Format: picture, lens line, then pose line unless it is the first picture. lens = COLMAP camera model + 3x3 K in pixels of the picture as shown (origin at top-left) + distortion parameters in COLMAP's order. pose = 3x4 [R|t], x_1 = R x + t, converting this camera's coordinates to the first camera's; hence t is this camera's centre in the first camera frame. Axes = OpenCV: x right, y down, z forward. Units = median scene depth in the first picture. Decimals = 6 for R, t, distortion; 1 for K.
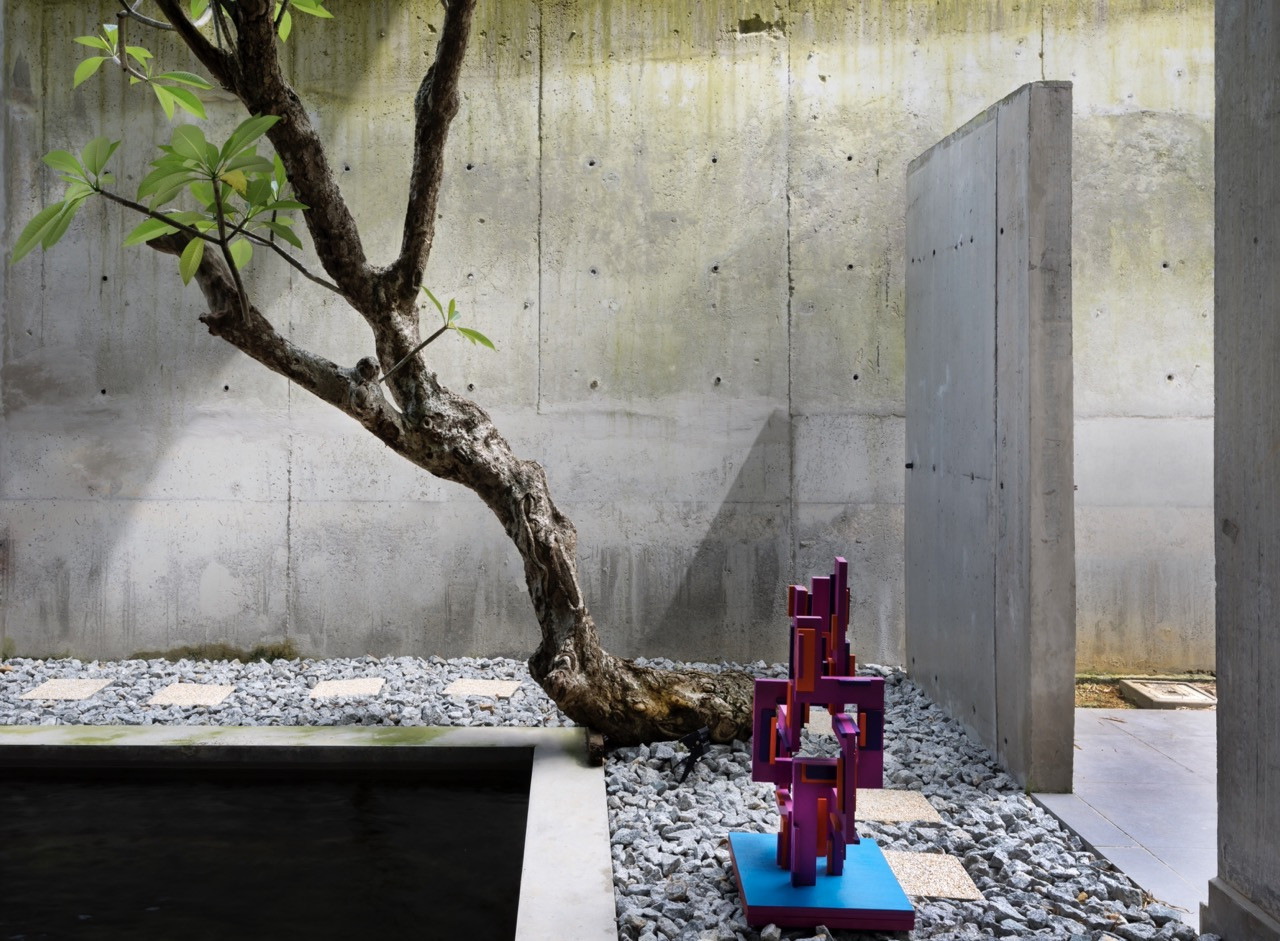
lens RADIAL K [[1333.9, 0, 640.0], [0, 1333.9, 470.5], [0, 0, 1]] dist [0.001254, 0.002025]
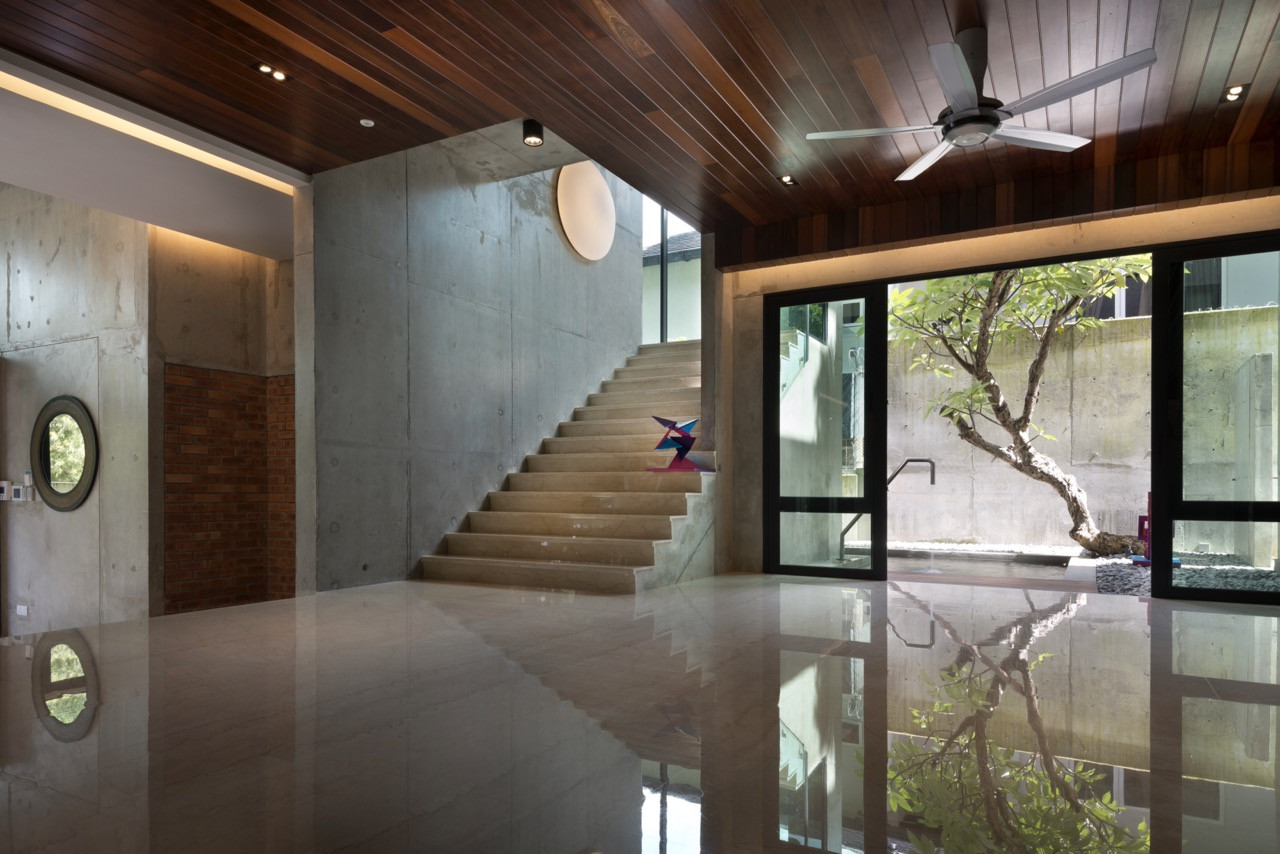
lens RADIAL K [[604.9, 0, 639.5], [0, 604.9, 457.3], [0, 0, 1]] dist [0.000389, -0.000285]
pose [[0.769891, -0.007124, -0.638136, 0.043928], [-0.049838, 0.996213, -0.071250, 0.089162], [0.636227, 0.086658, 0.766620, -0.671302]]
